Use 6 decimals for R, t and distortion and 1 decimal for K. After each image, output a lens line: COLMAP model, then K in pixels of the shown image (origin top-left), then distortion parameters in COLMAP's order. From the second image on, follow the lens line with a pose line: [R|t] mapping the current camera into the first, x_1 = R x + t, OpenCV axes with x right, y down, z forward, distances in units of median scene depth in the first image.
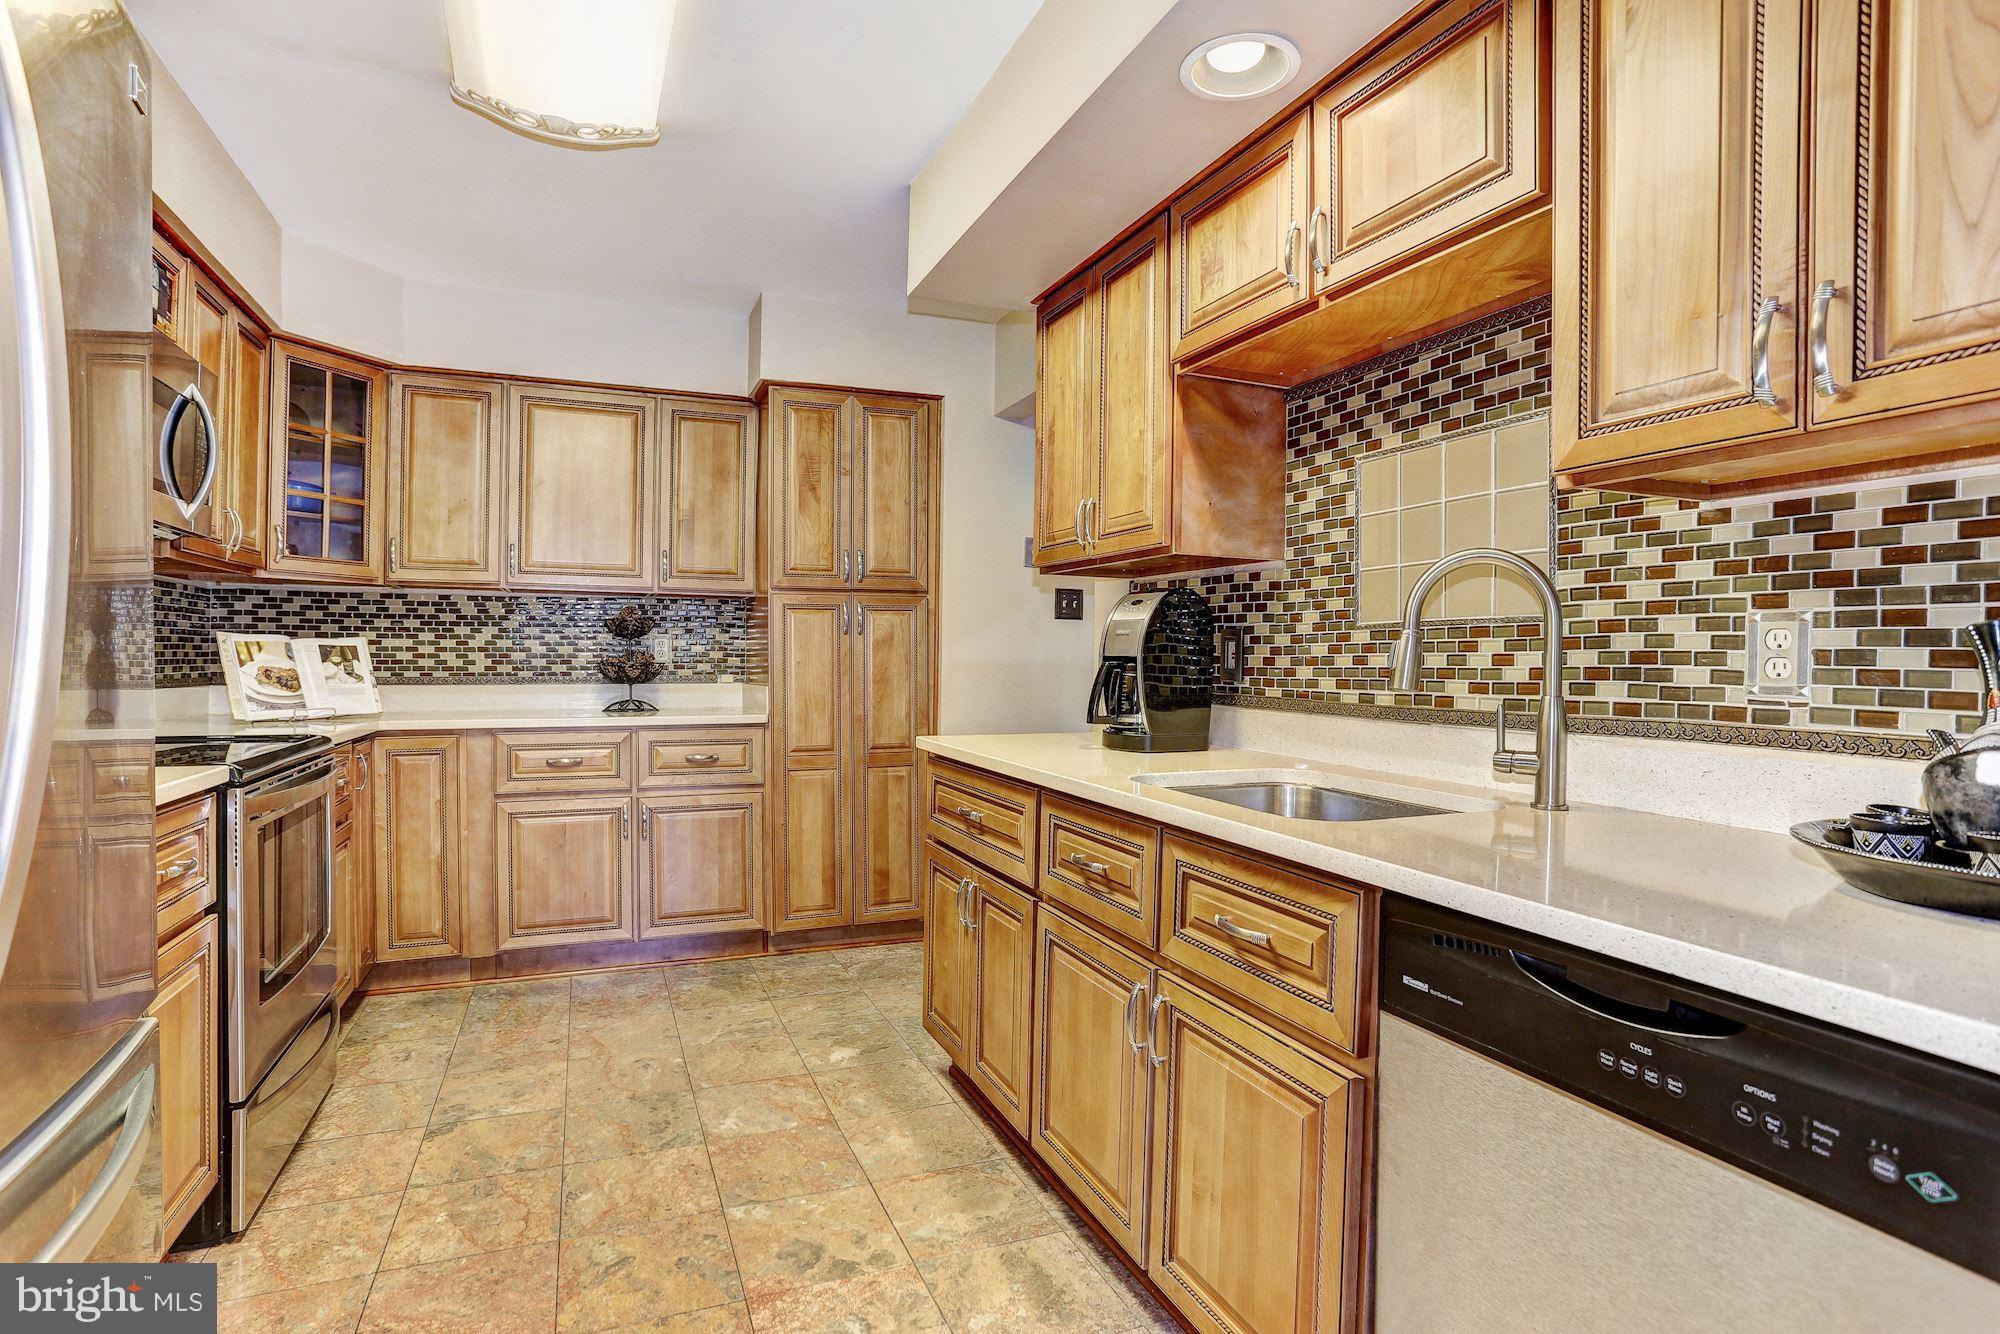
lens RADIAL K [[1009.4, 0, 993.1], [0, 1009.4, 663.5], [0, 0, 1]] dist [-0.054447, 0.030594]
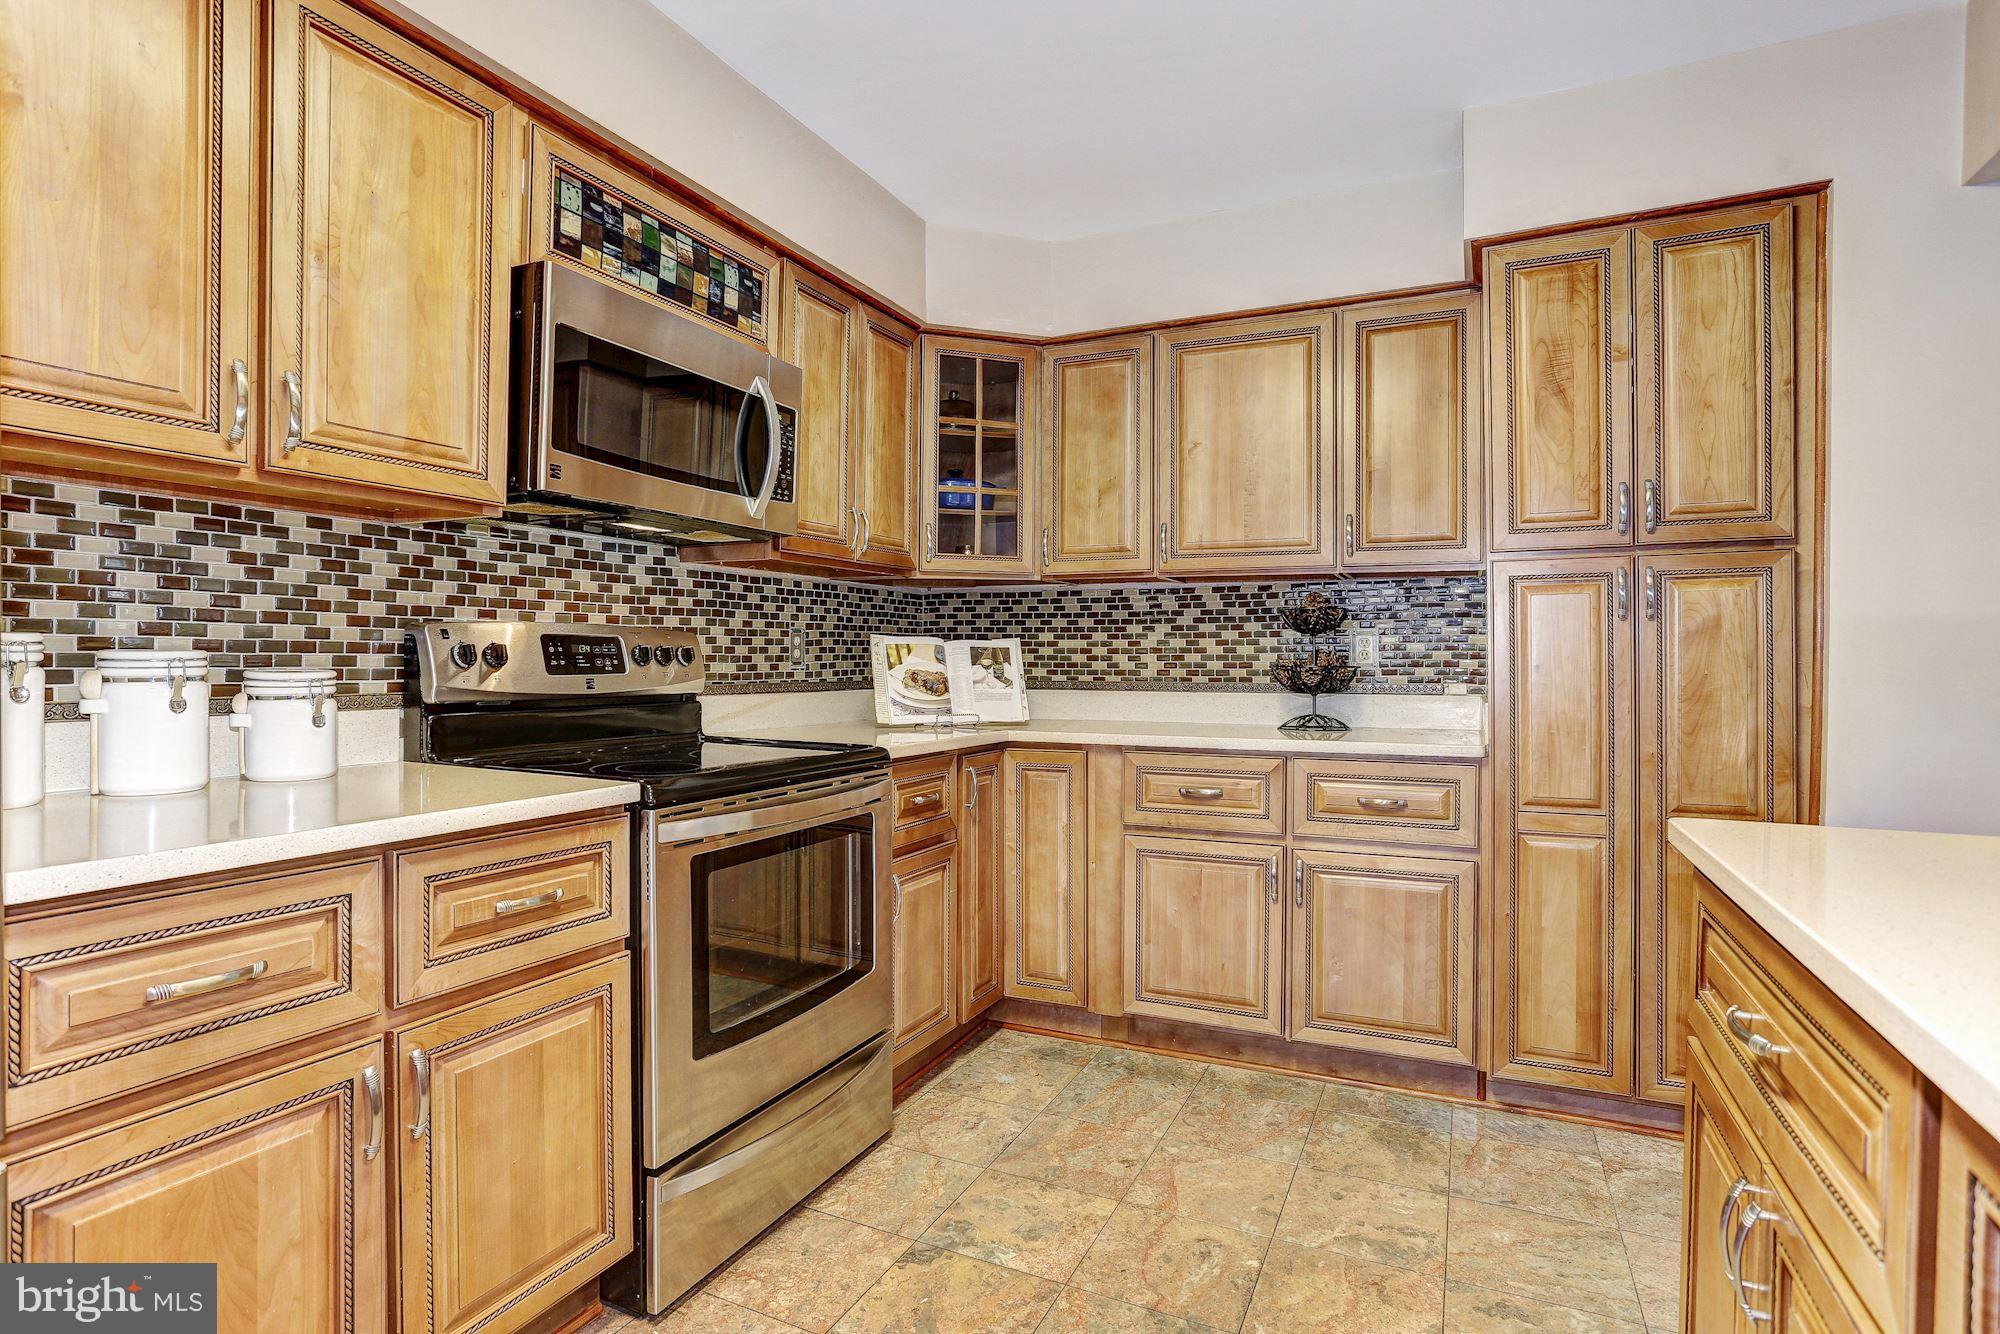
lens RADIAL K [[1009.4, 0, 993.1], [0, 1009.4, 663.5], [0, 0, 1]] dist [-0.054447, 0.030594]
pose [[0.669442, 0.000191, -0.742865, 0.047379], [-0.001928, 0.999997, -0.001481, -0.001369], [0.742862, 0.002424, 0.669440, 0.331532]]
